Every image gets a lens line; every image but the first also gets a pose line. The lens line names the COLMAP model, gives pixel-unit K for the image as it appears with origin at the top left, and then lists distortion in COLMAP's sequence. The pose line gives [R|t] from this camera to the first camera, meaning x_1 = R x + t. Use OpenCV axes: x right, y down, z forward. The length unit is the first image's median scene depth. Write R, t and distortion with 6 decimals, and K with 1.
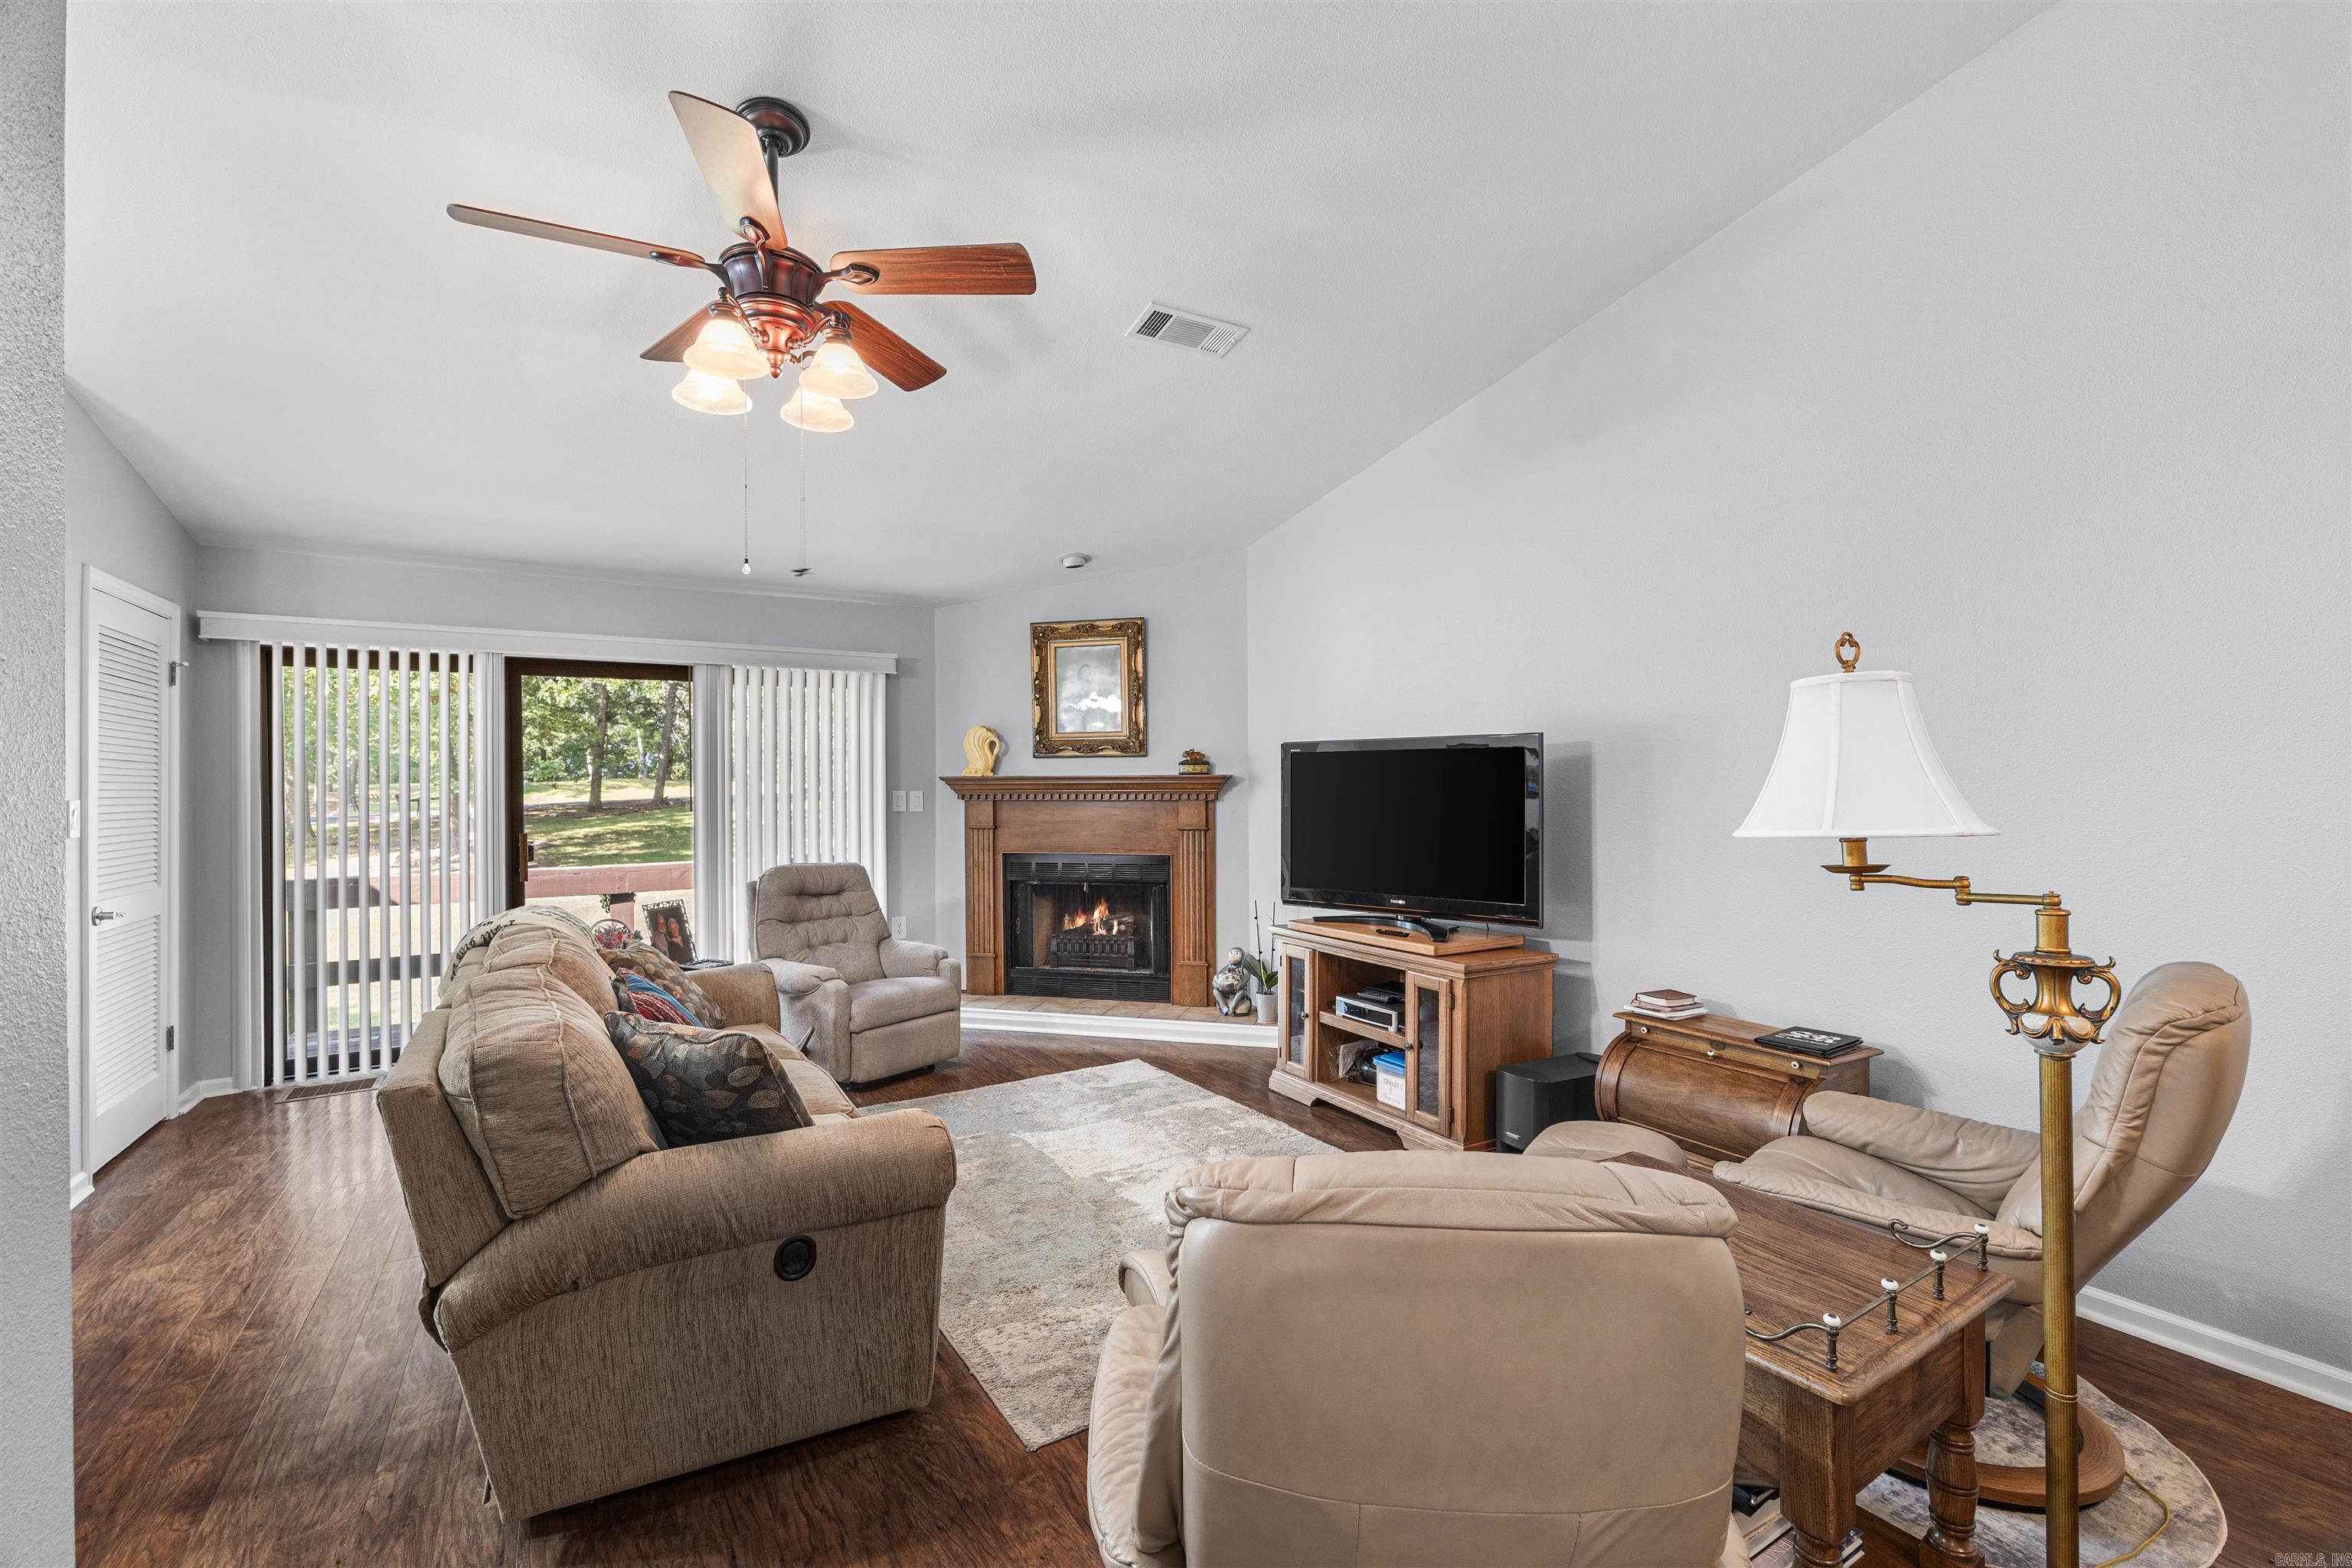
lens RADIAL K [[1001.8, 0, 1181.5], [0, 1001.8, 791.4], [0, 0, 1]] dist [0.002241, -0.002122]
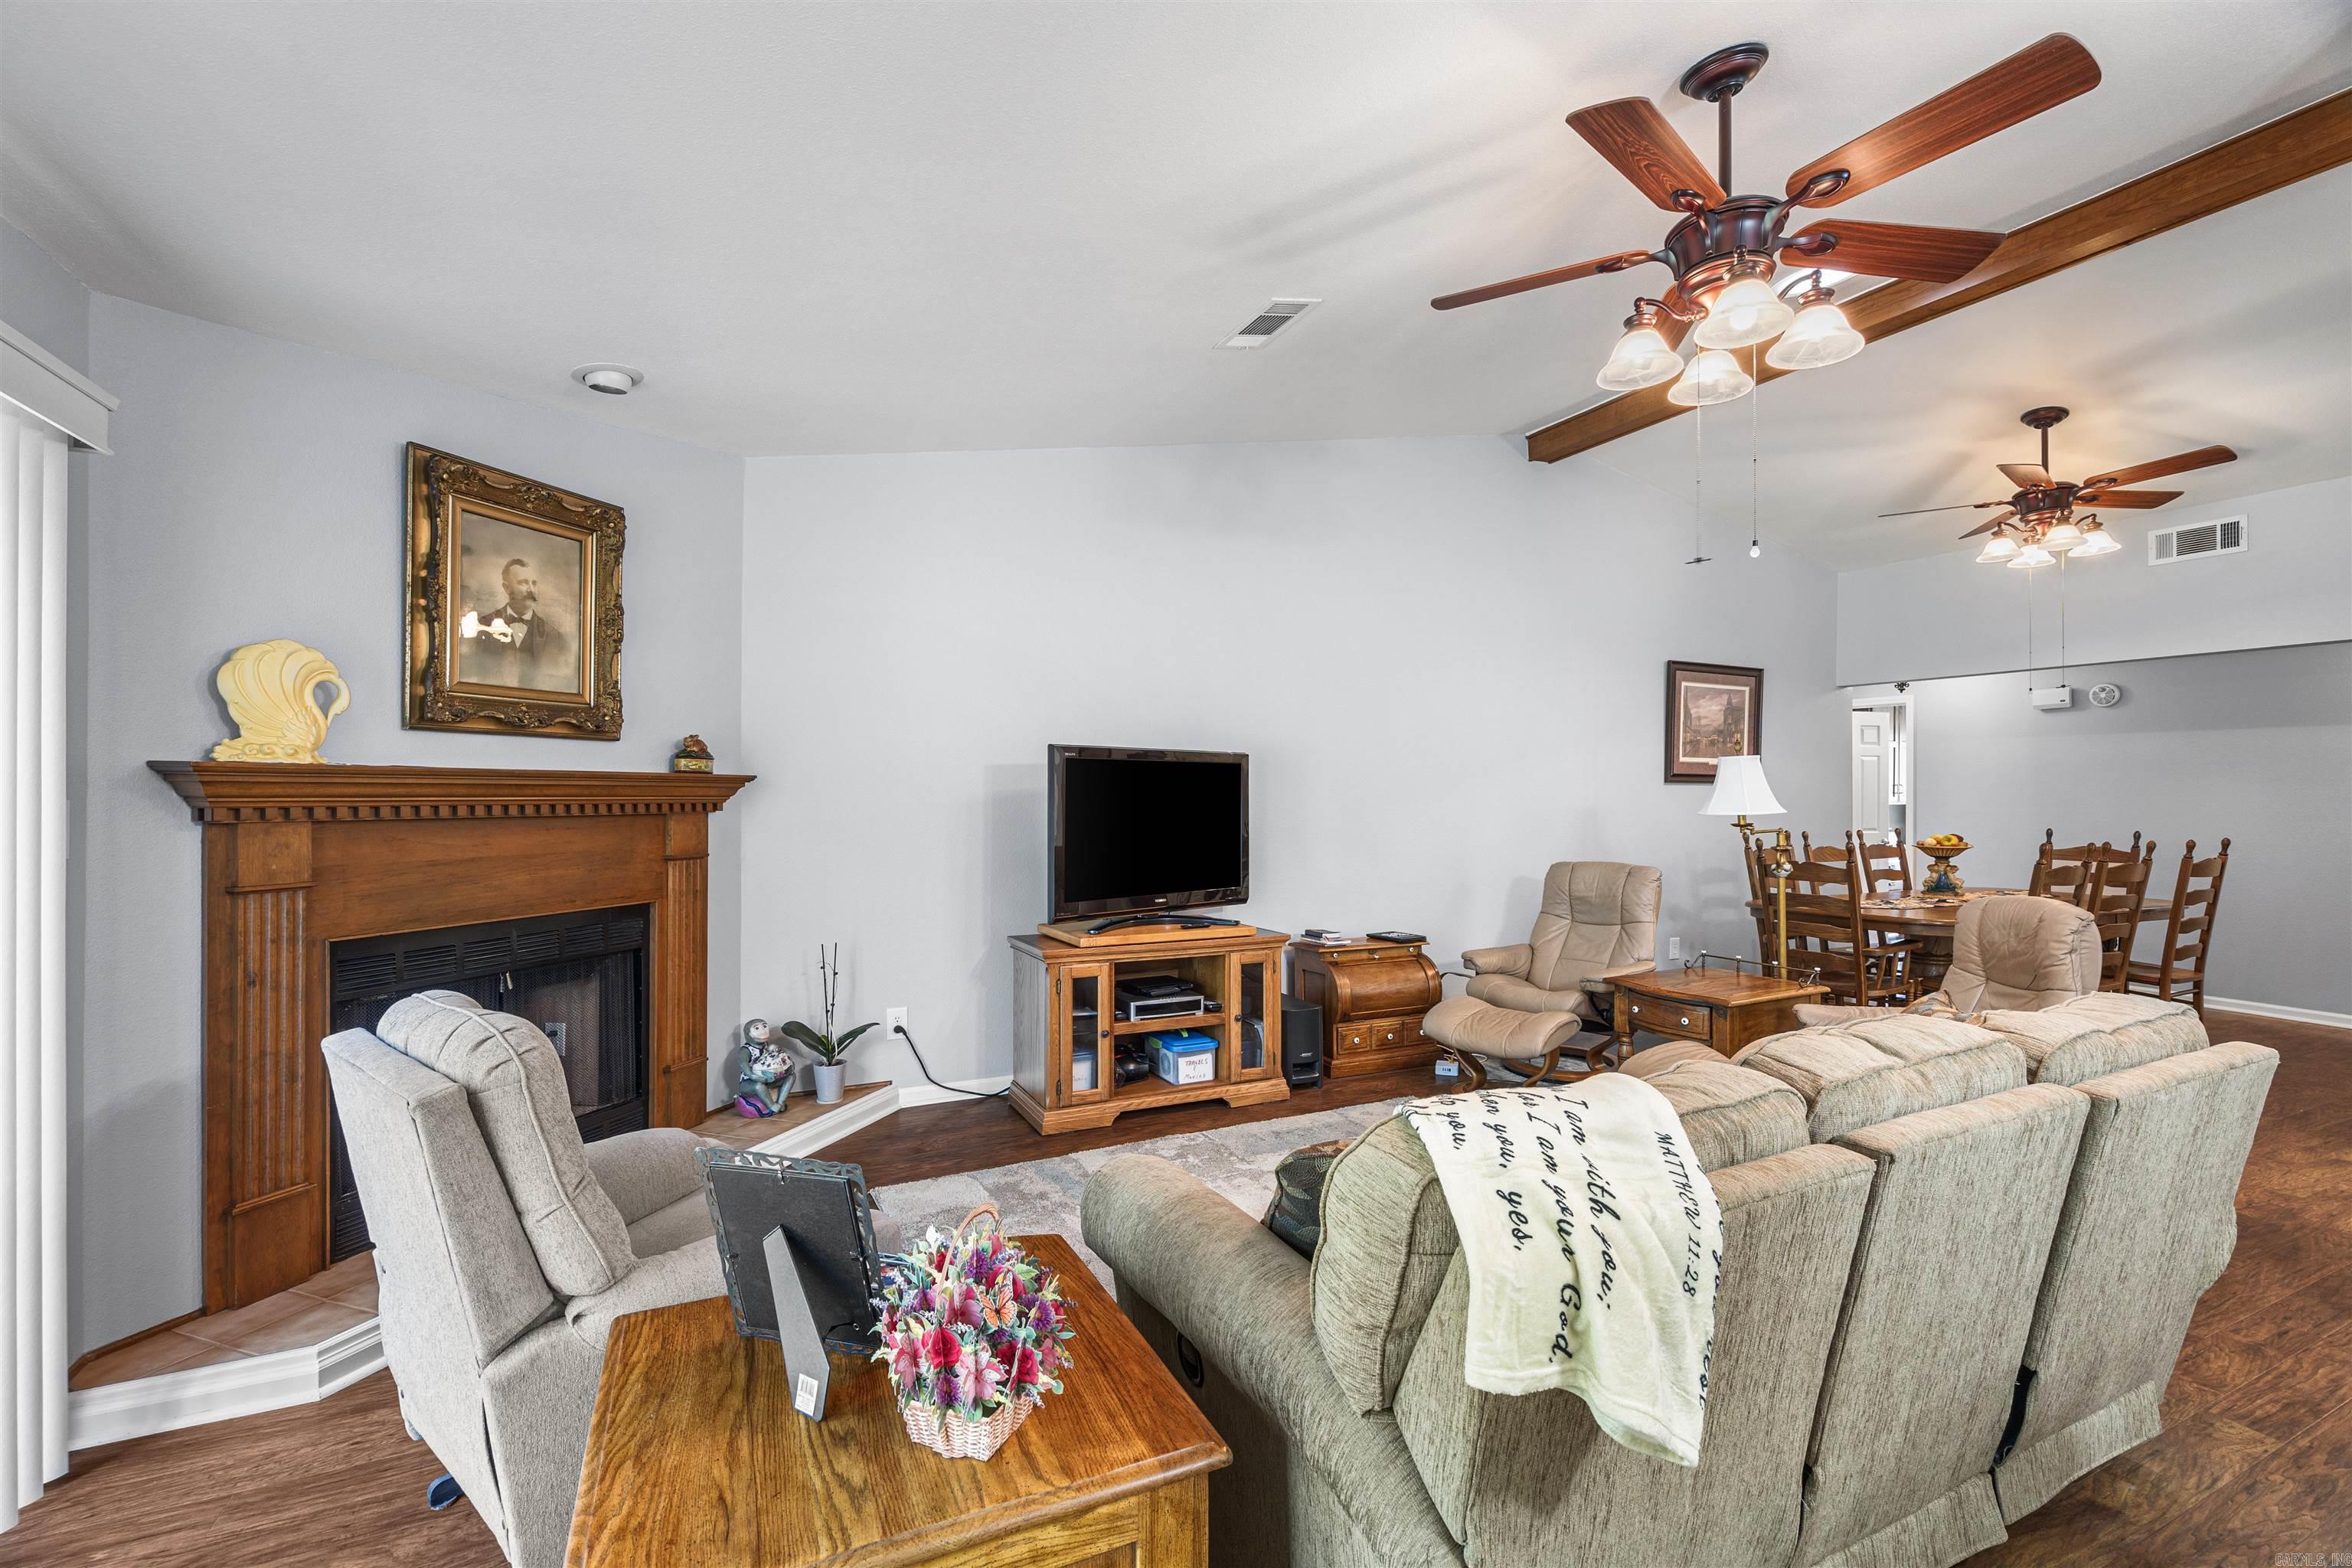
lens RADIAL K [[1001.8, 0, 1165.4], [0, 1001.8, 779.8], [0, 0, 1]] dist [0.002241, -0.002122]
pose [[0.099117, 0.014447, 0.994971, -0.648810], [-0.000459, 0.999895, -0.014473, -0.003598], [-0.995076, 0.000978, 0.099114, 0.663043]]
